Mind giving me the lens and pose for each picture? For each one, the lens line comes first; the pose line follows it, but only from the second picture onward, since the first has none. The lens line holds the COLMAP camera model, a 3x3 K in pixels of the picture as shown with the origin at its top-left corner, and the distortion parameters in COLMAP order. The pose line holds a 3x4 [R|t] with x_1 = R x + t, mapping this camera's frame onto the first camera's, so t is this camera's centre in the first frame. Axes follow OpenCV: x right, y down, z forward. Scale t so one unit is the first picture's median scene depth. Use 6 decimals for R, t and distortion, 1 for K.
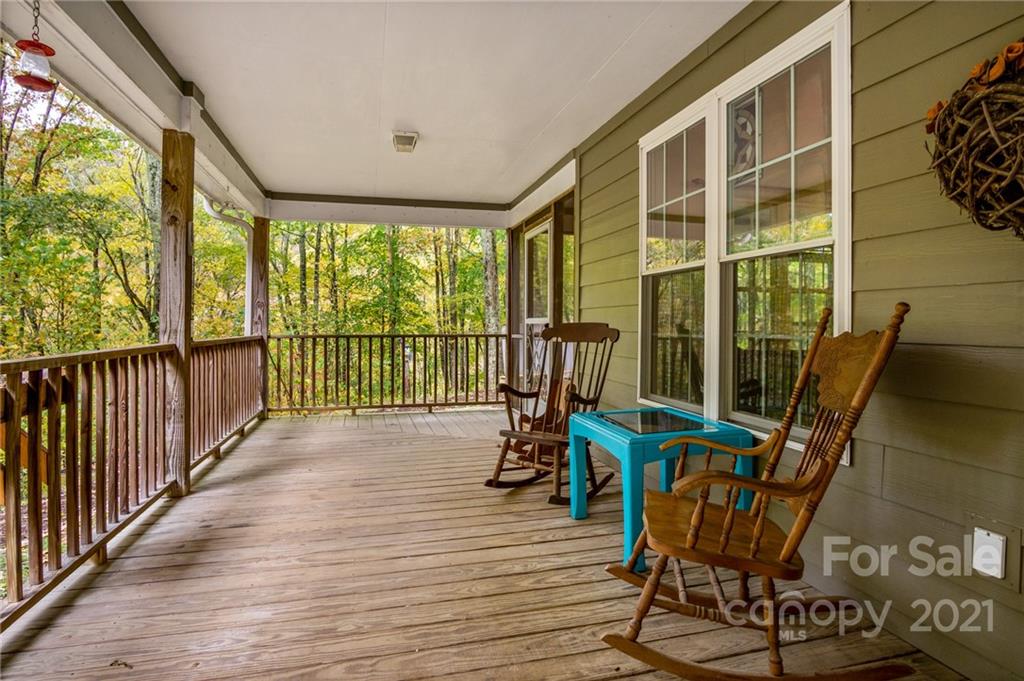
lens RADIAL K [[556.3, 0, 509.7], [0, 556.3, 321.3], [0, 0, 1]] dist [-0.024457, 0.001703]
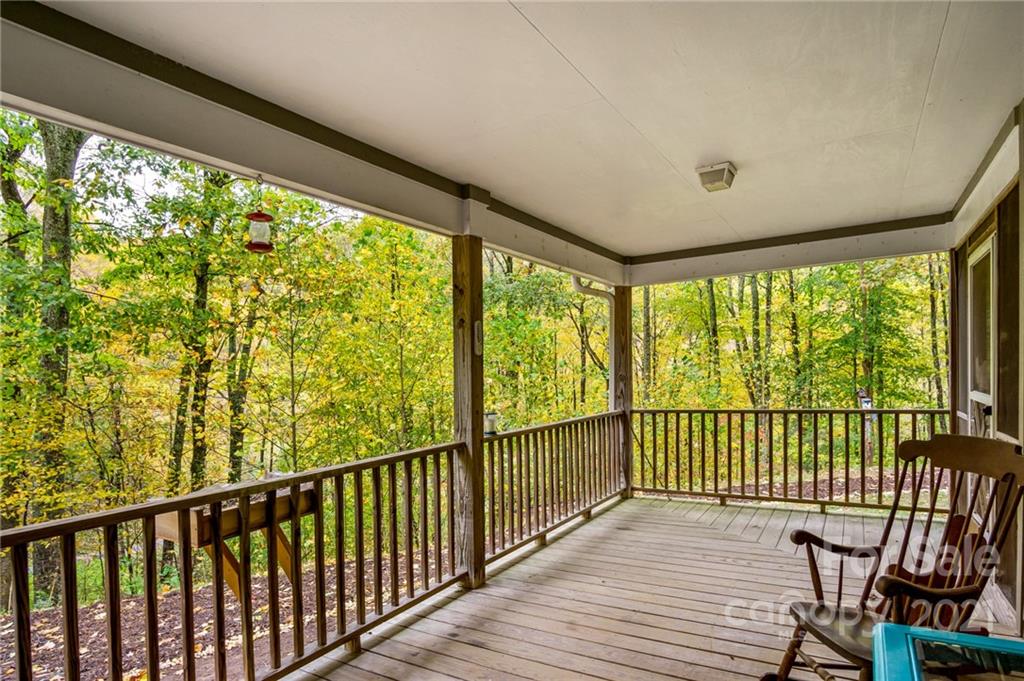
lens RADIAL K [[576.1, 0, 509.7], [0, 576.1, 377.4], [0, 0, 1]] dist [-0.051945, -0.000093]
pose [[0.689172, -0.019049, -0.724347, 0.144984], [0.040466, 0.999106, 0.012227, -0.054424], [0.723467, -0.037738, 0.689327, 0.190983]]
